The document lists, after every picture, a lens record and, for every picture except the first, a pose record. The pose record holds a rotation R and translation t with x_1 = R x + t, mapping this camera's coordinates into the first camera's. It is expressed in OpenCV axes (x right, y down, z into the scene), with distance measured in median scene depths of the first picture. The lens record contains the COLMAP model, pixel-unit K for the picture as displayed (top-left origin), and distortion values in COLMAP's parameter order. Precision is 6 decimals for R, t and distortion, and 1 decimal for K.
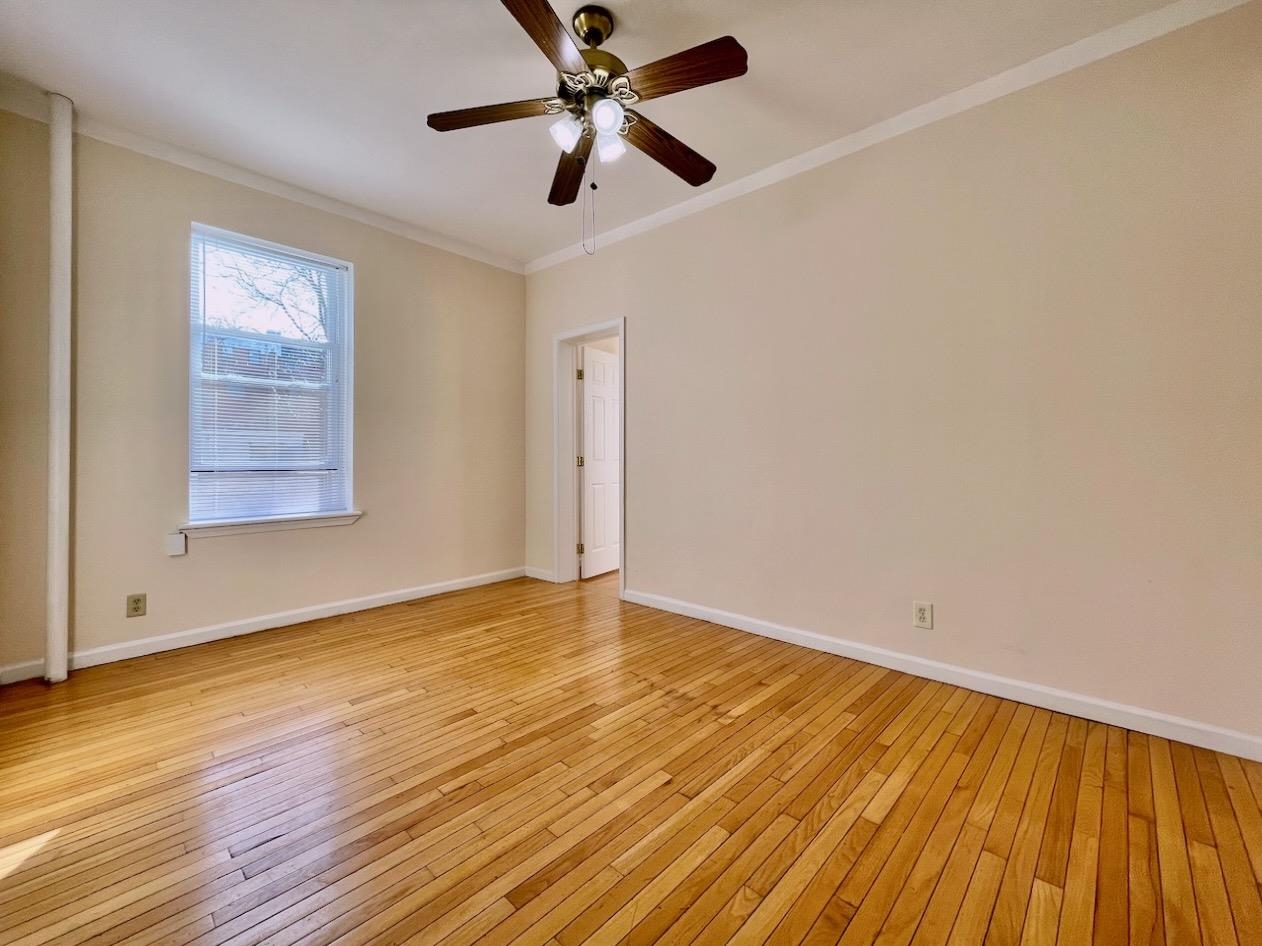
lens RADIAL K [[517.5, 0, 634.5], [0, 517.5, 463.6], [0, 0, 1]] dist [-0.001949, -0.000477]
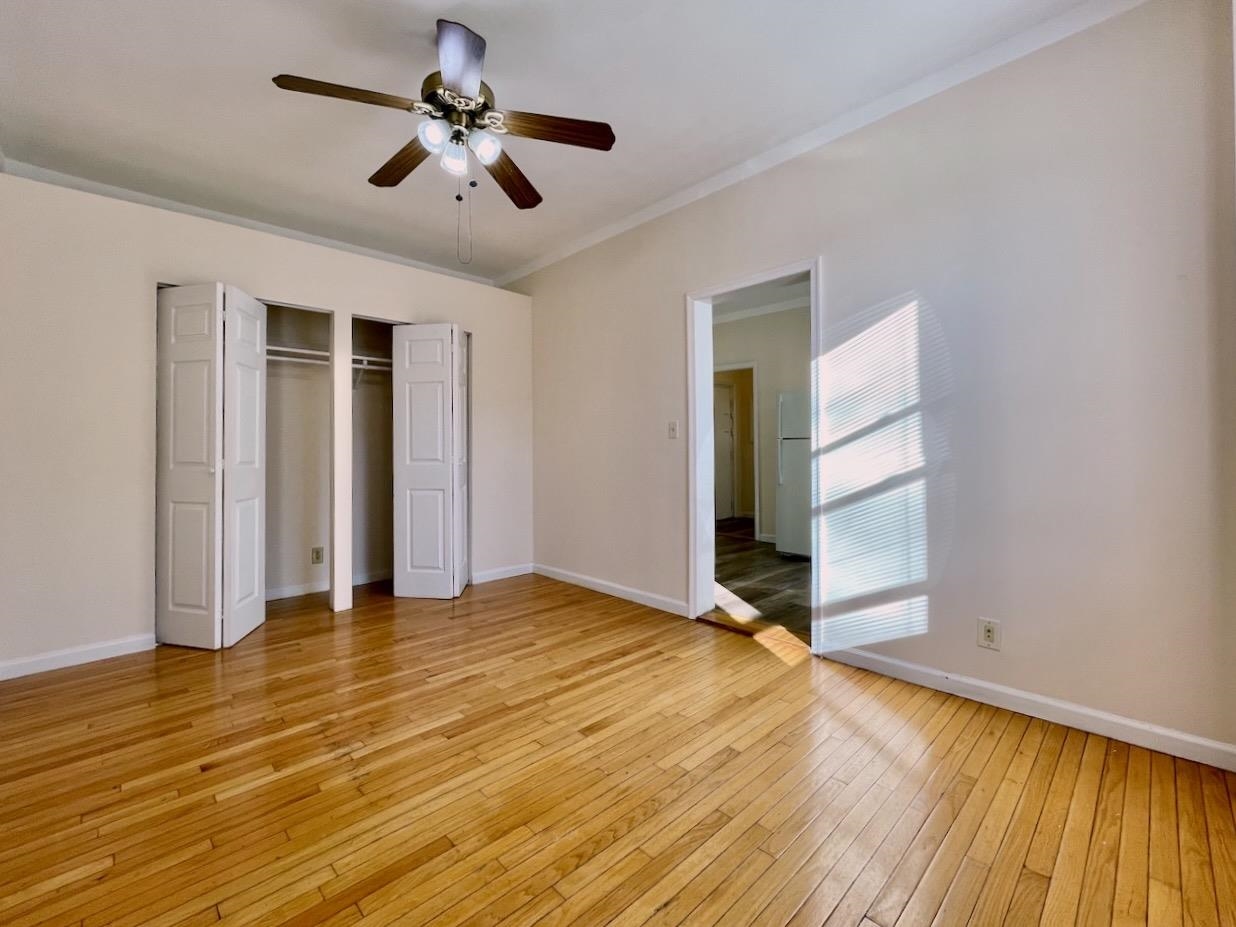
lens RADIAL K [[511.6, 0, 619.1], [0, 511.6, 446.2], [0, 0, 1]] dist [-0.000294, 0.000012]
pose [[-0.999369, 0.004906, 0.035170, -0.414685], [0.004891, 0.999988, -0.000509, -0.029104], [-0.035172, -0.000336, -0.999381, 1.930170]]
